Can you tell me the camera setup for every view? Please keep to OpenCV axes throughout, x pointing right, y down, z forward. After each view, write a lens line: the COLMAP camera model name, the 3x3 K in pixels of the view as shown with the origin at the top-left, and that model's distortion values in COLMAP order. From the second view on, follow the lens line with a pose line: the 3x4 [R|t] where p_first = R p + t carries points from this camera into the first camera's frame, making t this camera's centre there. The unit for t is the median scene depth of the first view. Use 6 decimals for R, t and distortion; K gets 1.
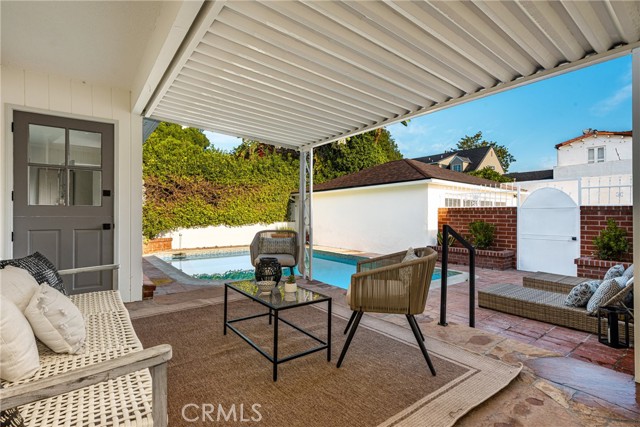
lens RADIAL K [[302.0, 0, 316.8], [0, 302.0, 214.0], [0, 0, 1]] dist [-0.001635, -0.000076]
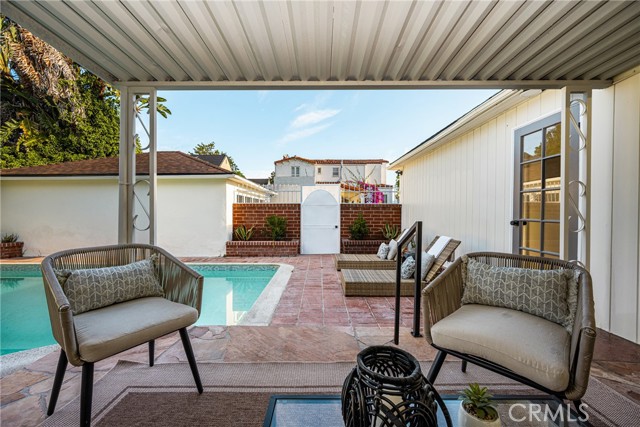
lens RADIAL K [[256.9, 0, 319.6], [0, 256.9, 214.0], [0, 0, 1]] dist [-0.000800, -0.000662]
pose [[0.612016, -0.014249, 0.790717, -0.057251], [0.003214, 0.999874, 0.015531, 0.001019], [-0.790839, -0.006964, 0.611985, 0.132594]]
